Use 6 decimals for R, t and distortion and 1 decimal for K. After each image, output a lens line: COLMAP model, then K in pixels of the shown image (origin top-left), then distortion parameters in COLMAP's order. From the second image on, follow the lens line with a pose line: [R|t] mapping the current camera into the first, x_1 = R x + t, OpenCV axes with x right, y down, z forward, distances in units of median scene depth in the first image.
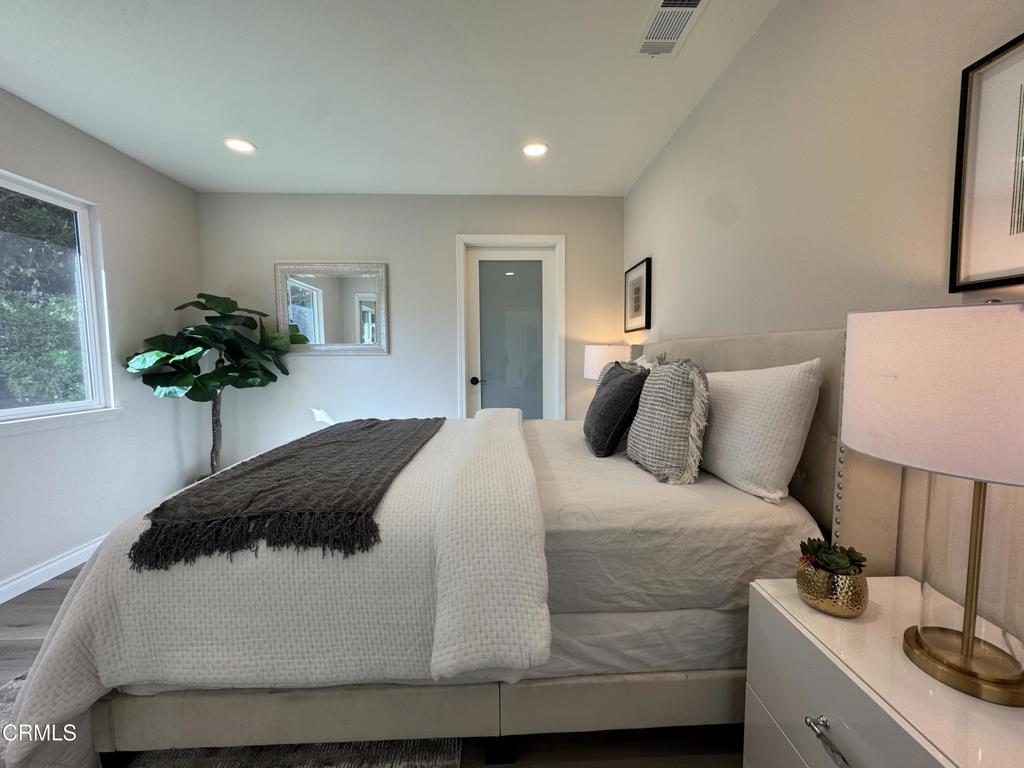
lens RADIAL K [[408.4, 0, 514.0], [0, 408.4, 384.2], [0, 0, 1]] dist [-0.003727, 0.000942]
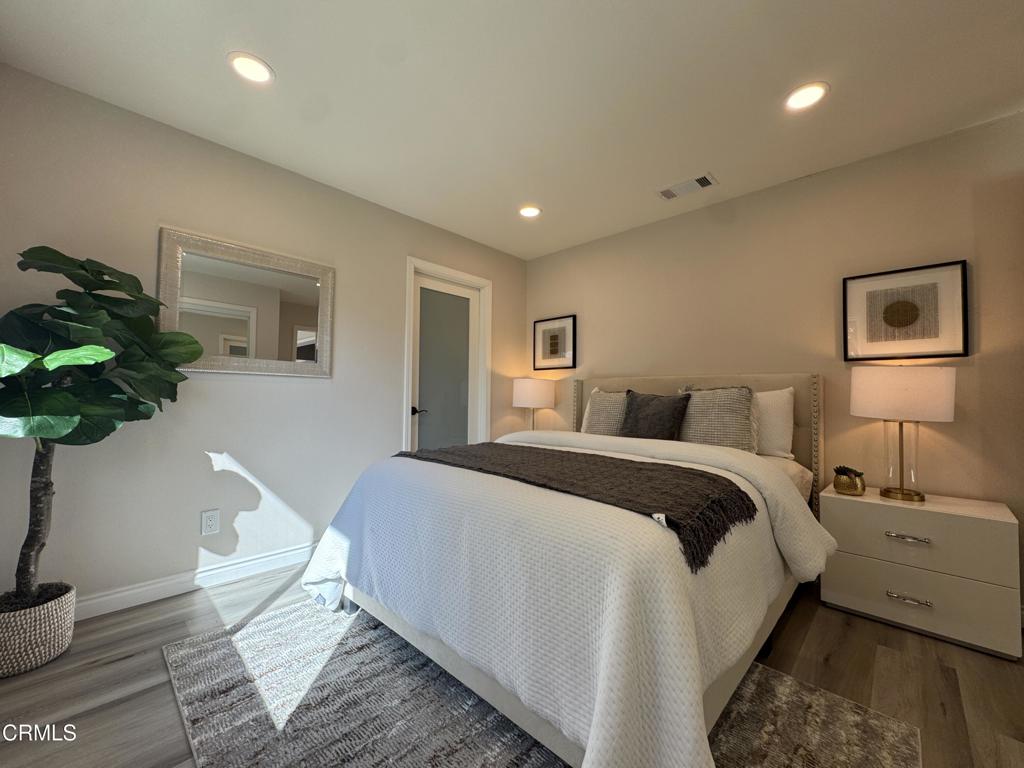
lens RADIAL K [[408.4, 0, 514.0], [0, 408.4, 384.2], [0, 0, 1]] dist [-0.003727, 0.000942]
pose [[0.720757, 0.042090, 0.691908, -0.616662], [0.030629, 0.995246, -0.092450, 0.025739], [-0.692510, 0.087827, 0.716042, 0.177807]]
